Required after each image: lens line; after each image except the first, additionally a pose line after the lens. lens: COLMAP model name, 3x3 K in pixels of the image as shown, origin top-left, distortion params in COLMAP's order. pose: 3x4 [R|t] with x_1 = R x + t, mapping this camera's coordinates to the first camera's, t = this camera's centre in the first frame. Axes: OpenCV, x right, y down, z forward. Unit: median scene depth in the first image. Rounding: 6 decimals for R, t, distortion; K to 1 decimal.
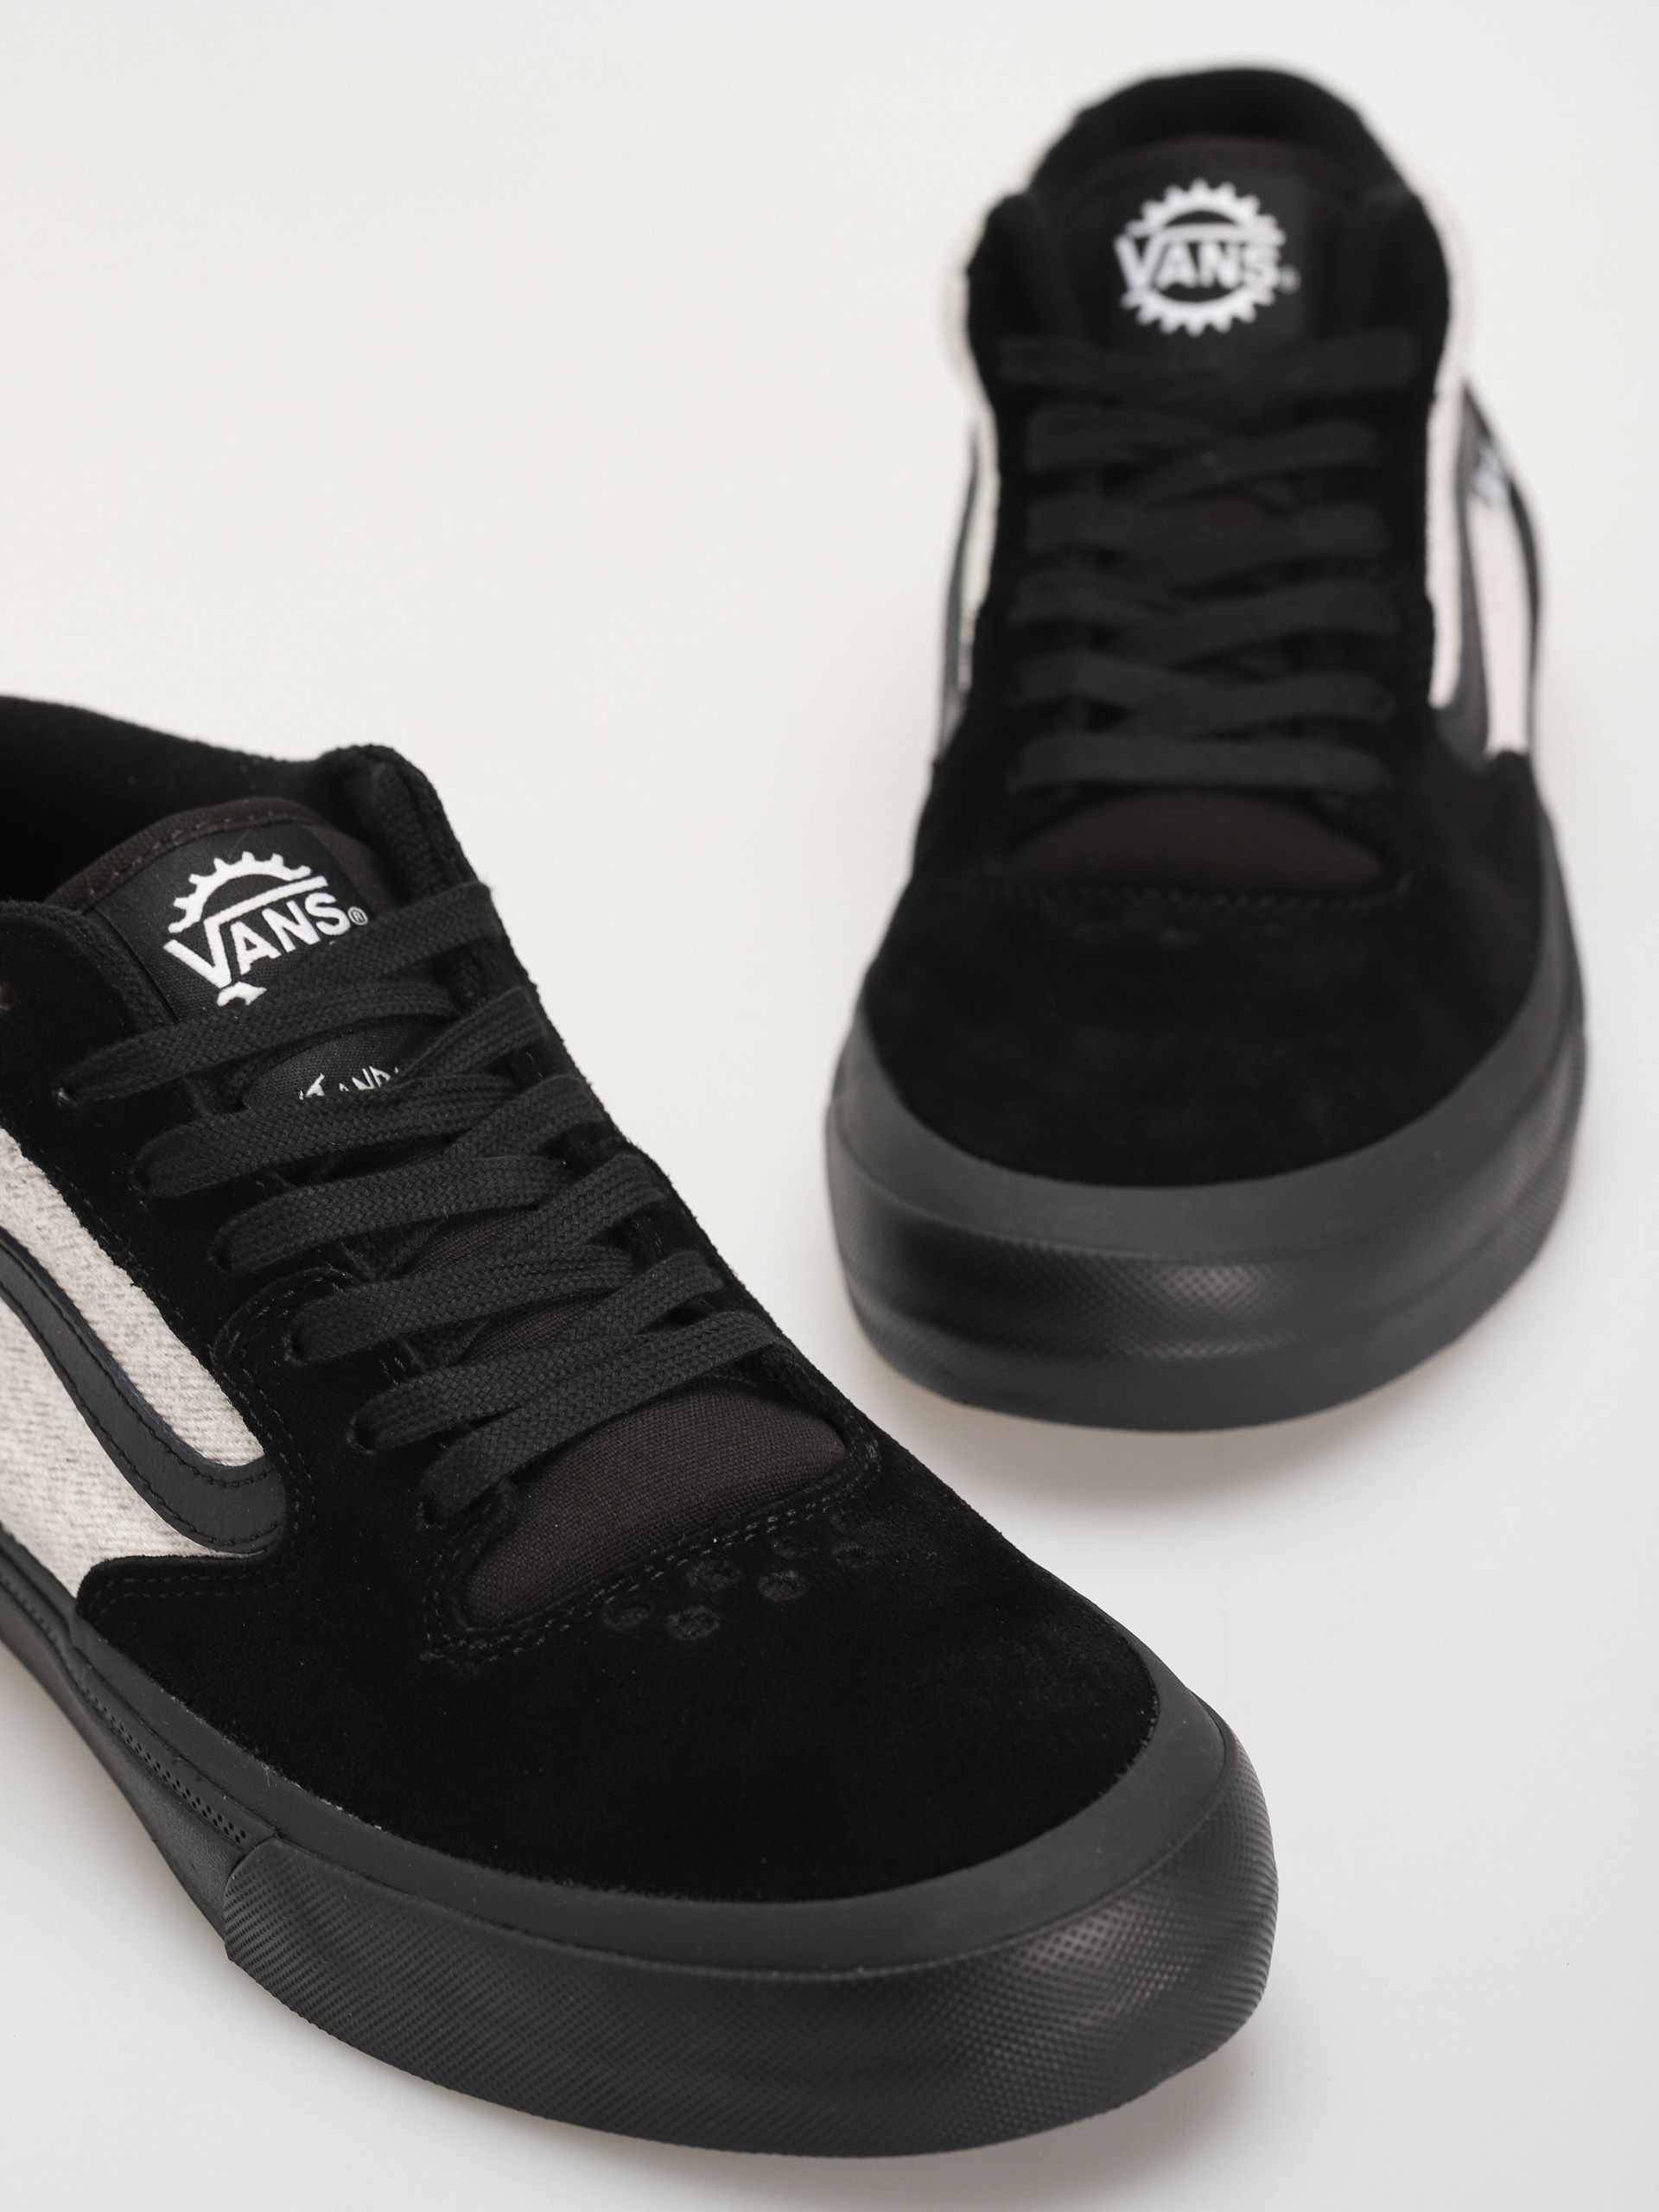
lens RADIAL K [[7809.8, 0, 831.0], [0, 7809.8, 1105.8], [0, 0, 1]] dist [-0.029382, 0.000000]
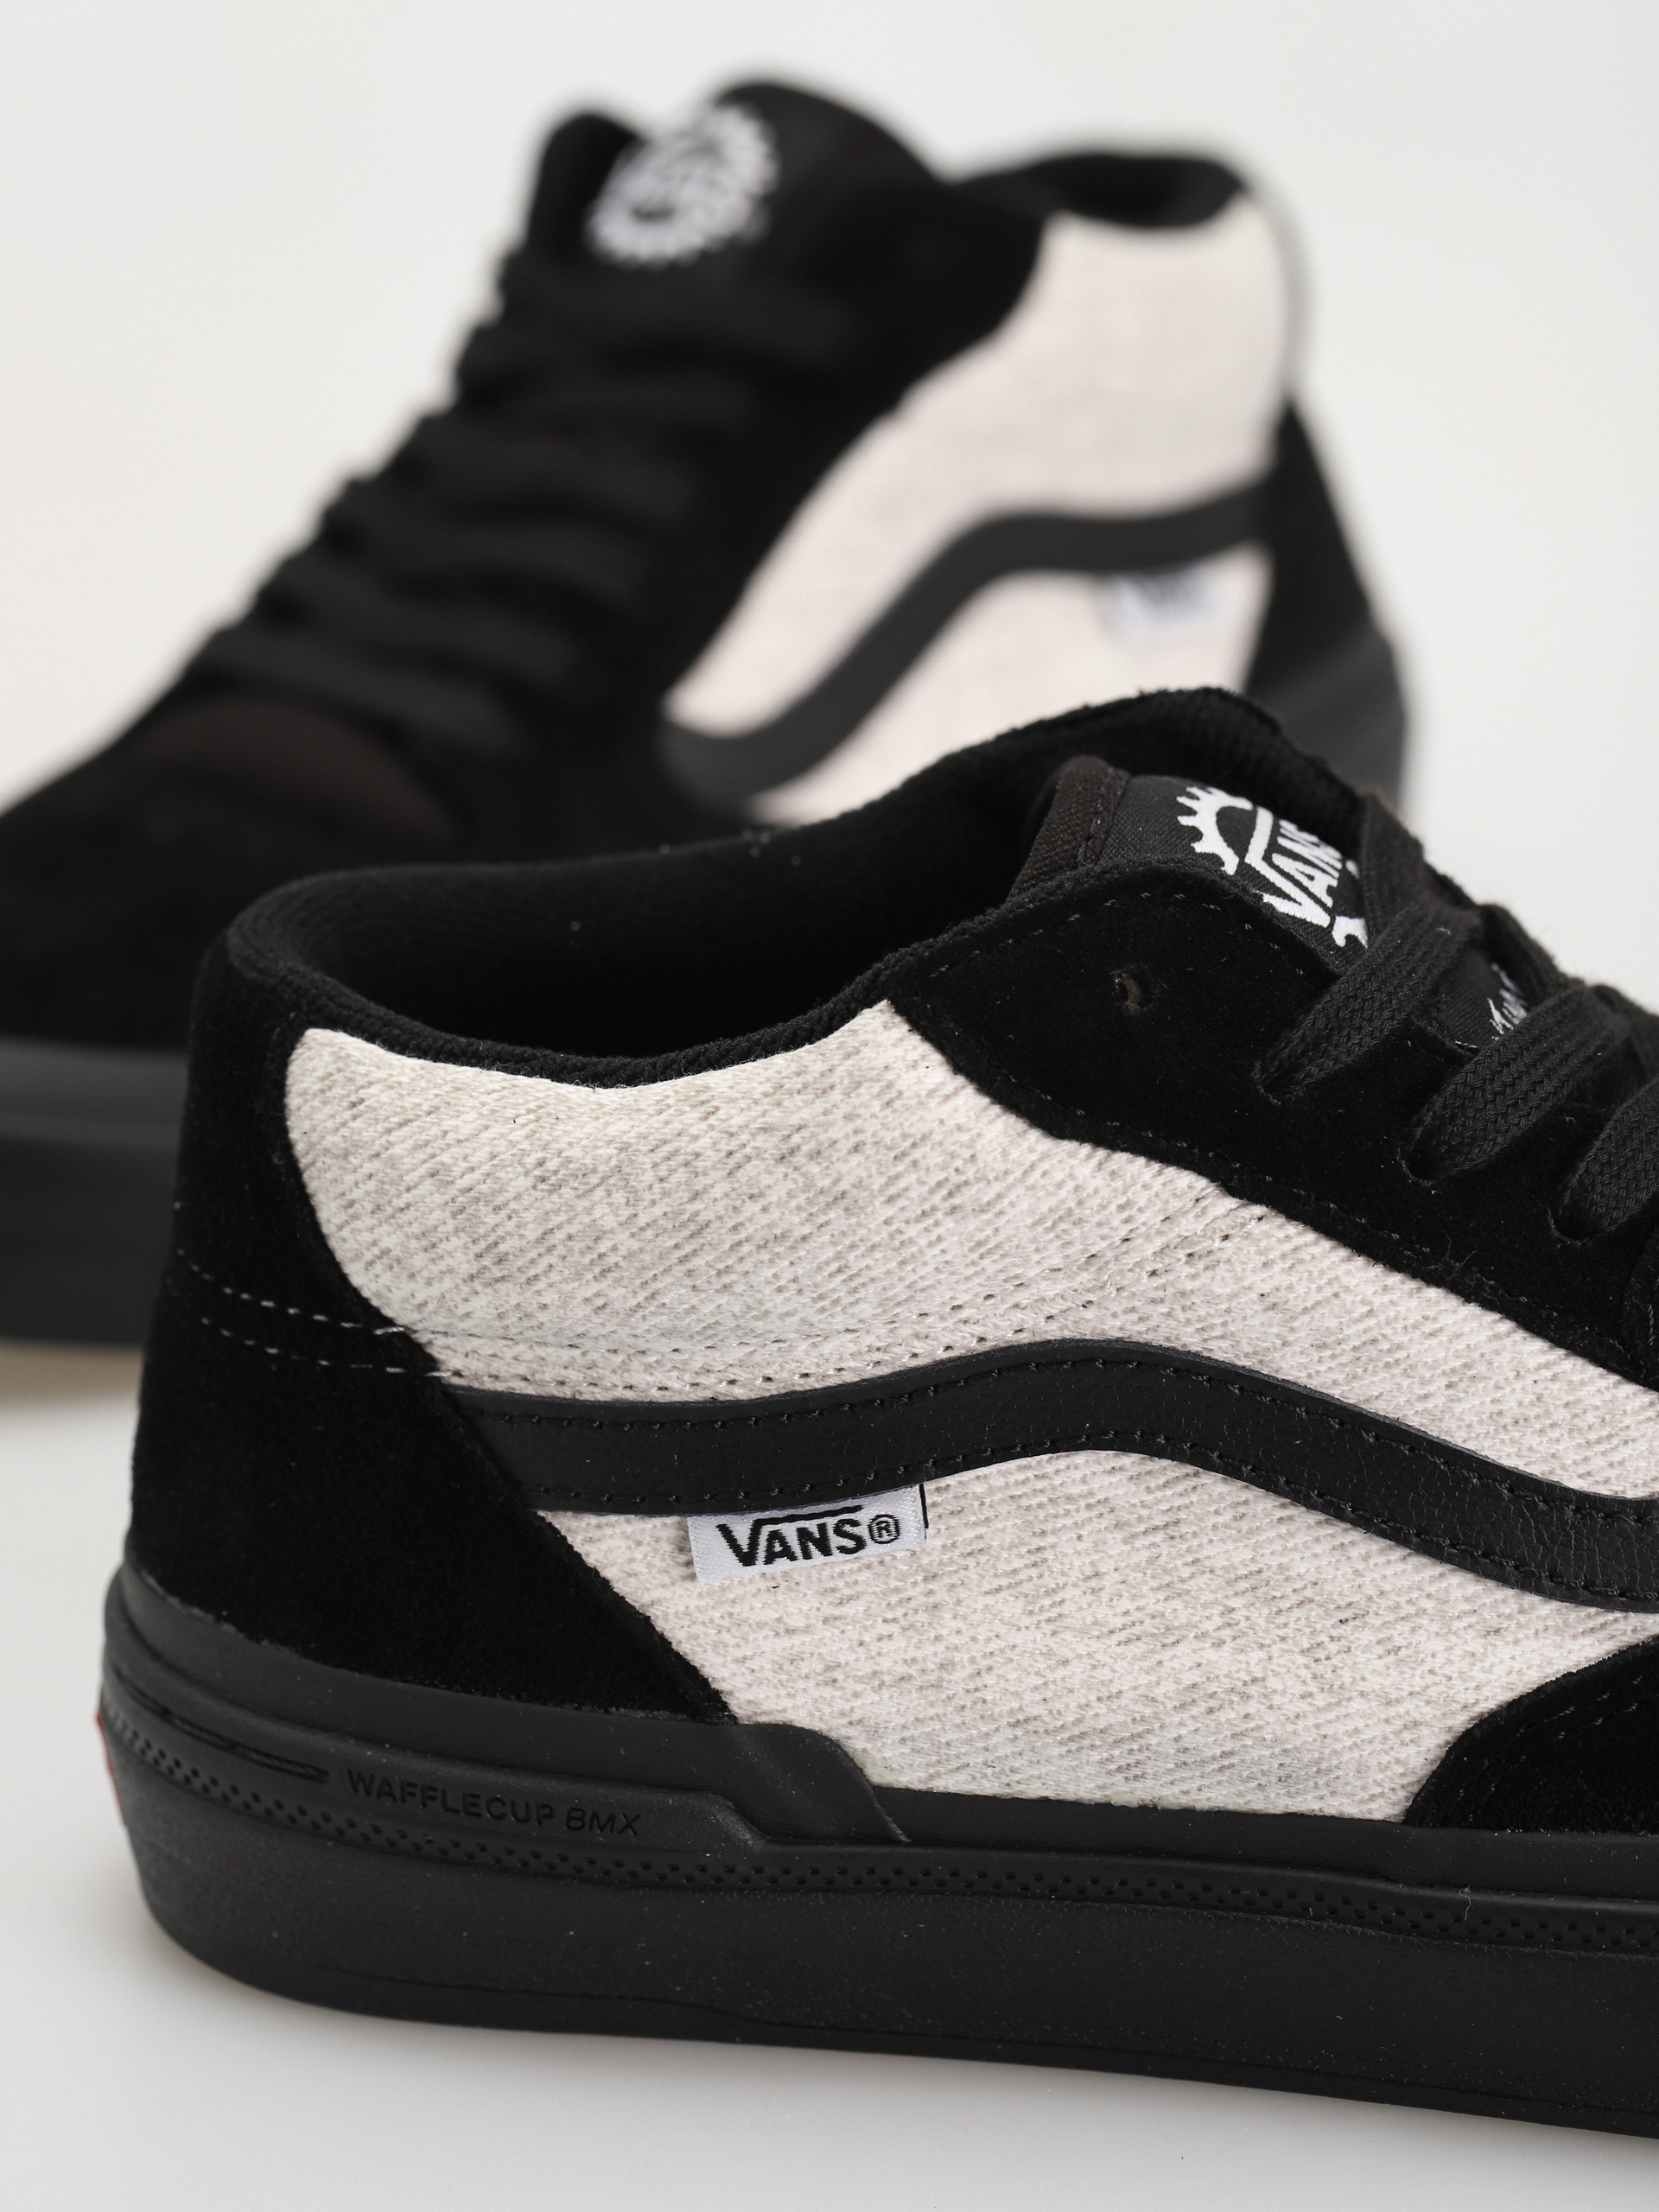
lens RADIAL K [[7809.8, 0, 828.9], [0, 7809.8, 1099.6], [0, 0, 1]] dist [-0.029382, 0.000000]
pose [[0.699074, -0.192556, 0.688635, -0.612133], [0.345705, 0.934039, -0.089769, 0.048979], [-0.625927, 0.300820, 0.719530, 0.511268]]
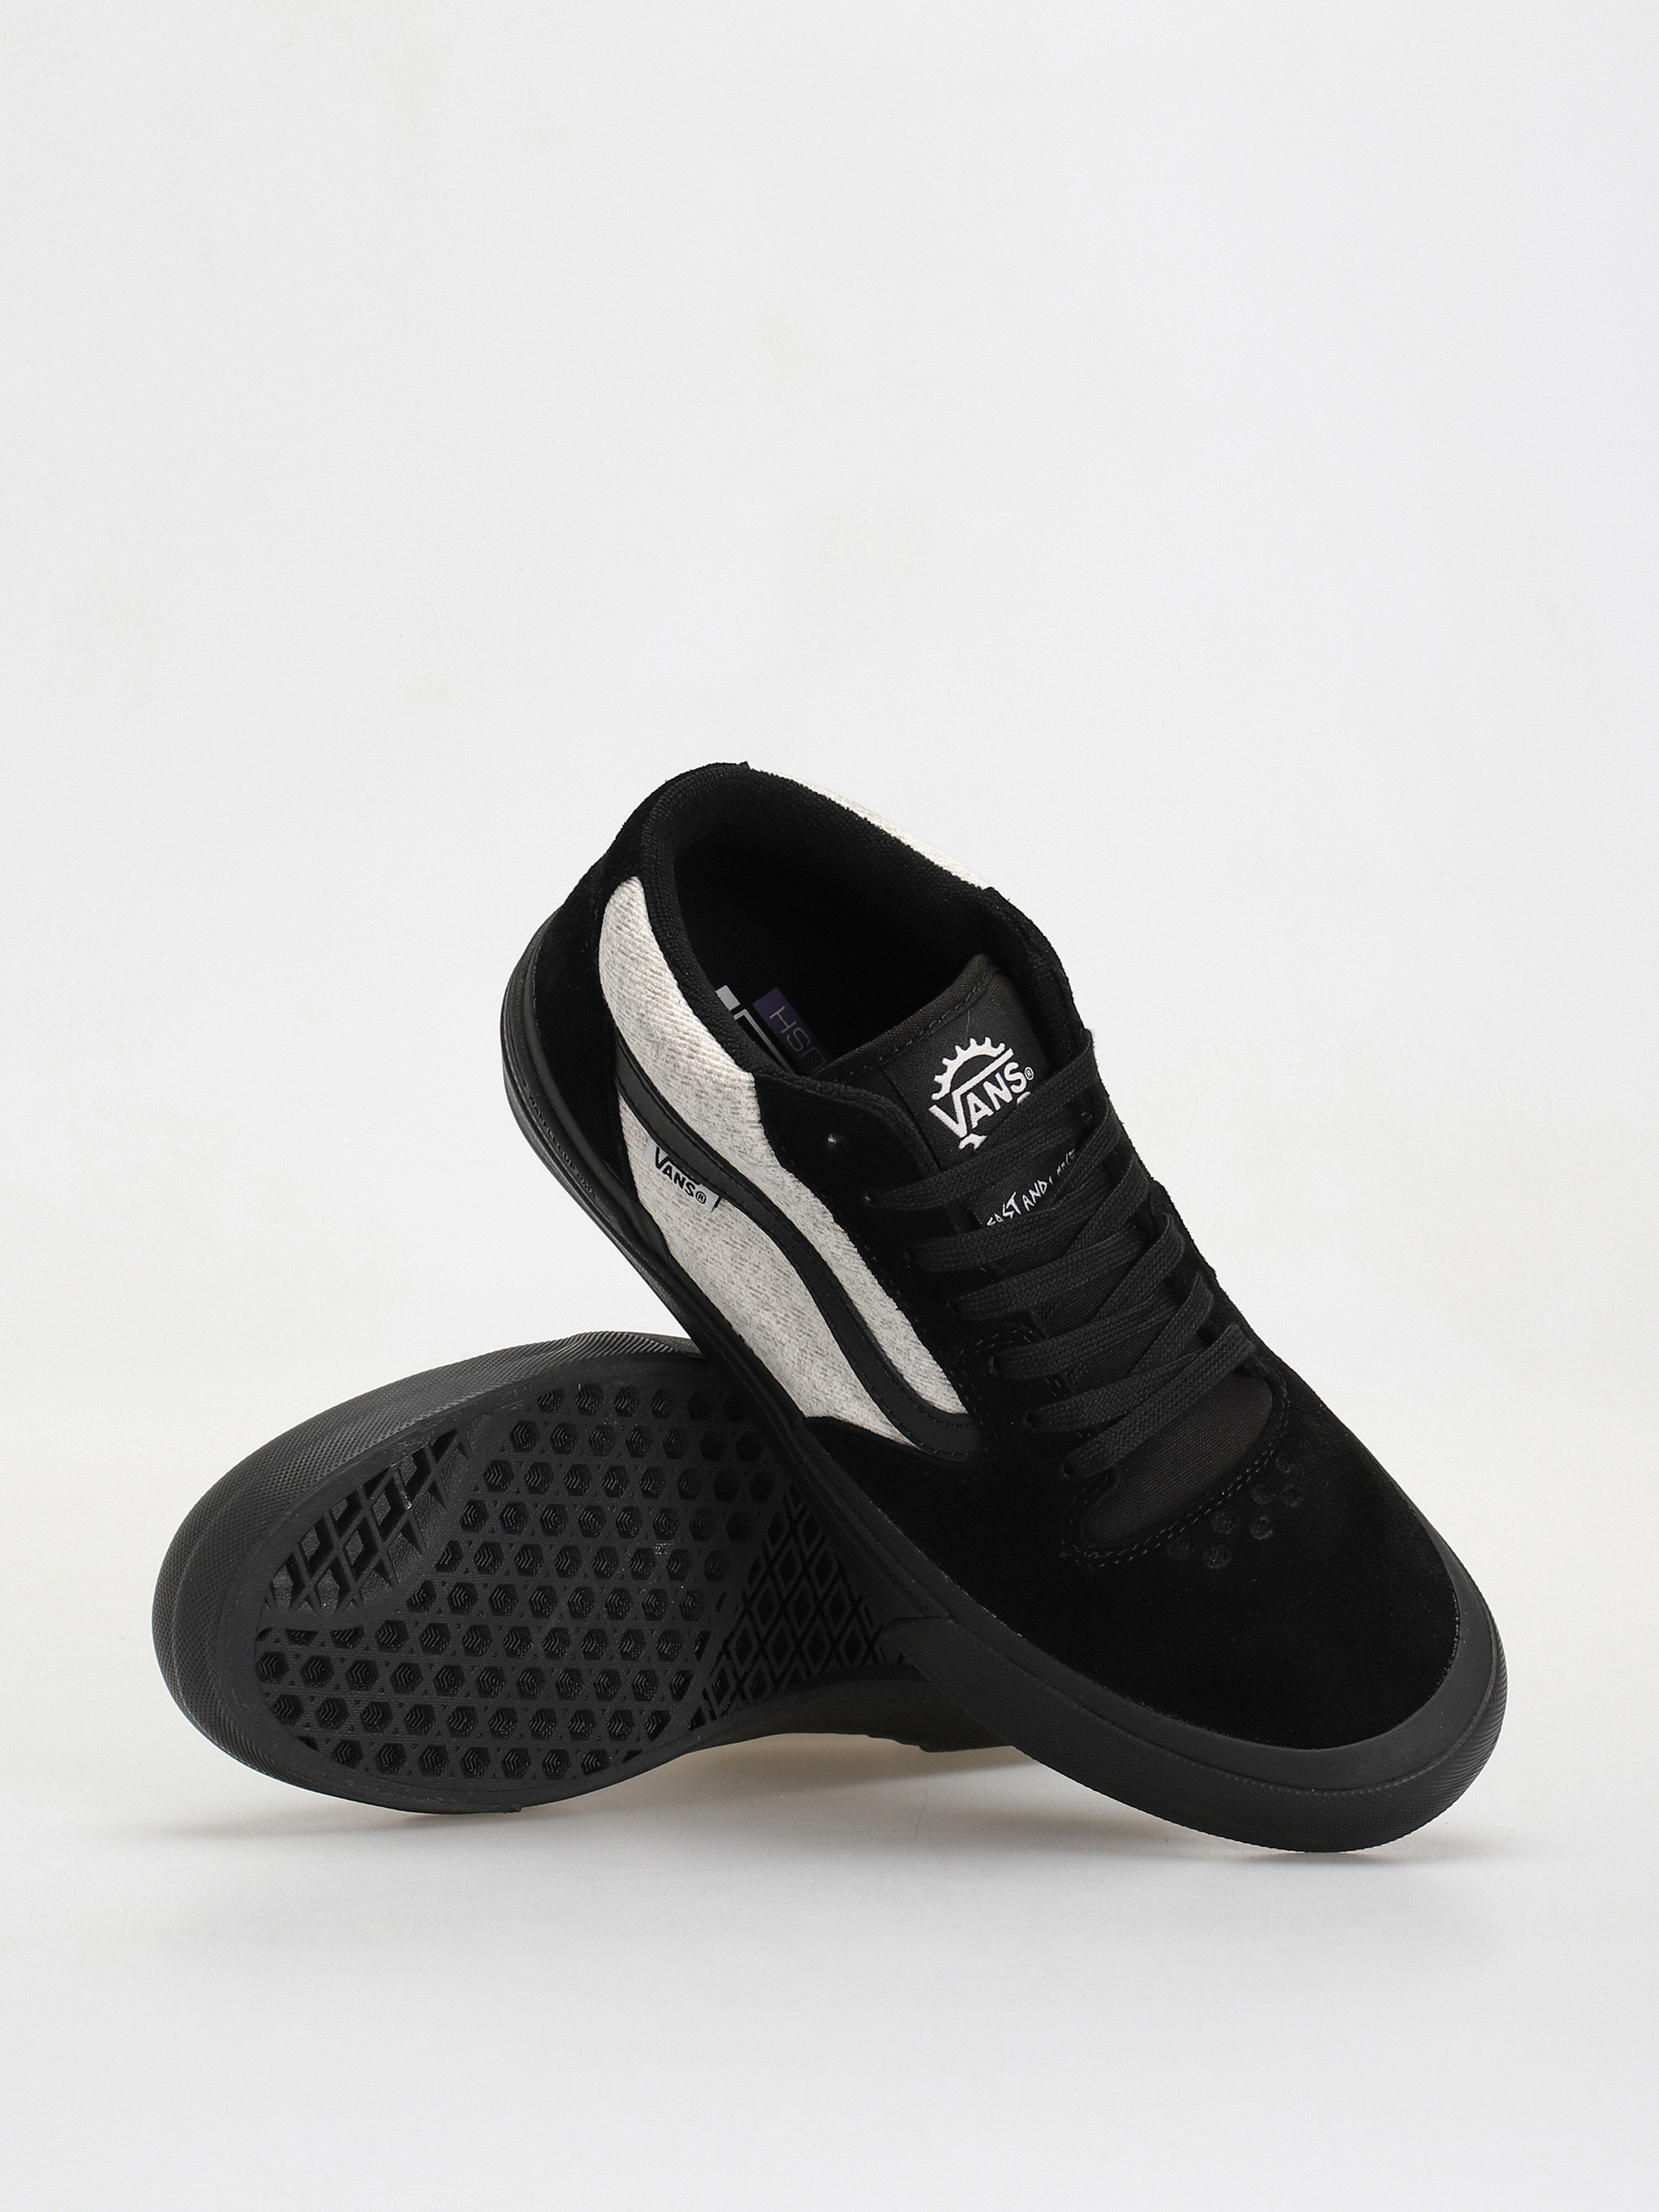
lens RADIAL K [[7809.8, 0, 830.4], [0, 7809.8, 1105.4], [0, 0, 1]] dist [-0.029382, 0.000000]
pose [[0.963760, 0.028725, 0.265220, -0.553751], [-0.156544, 0.865911, 0.475071, -0.819524], [-0.216010, -0.499373, 0.839027, -0.409629]]
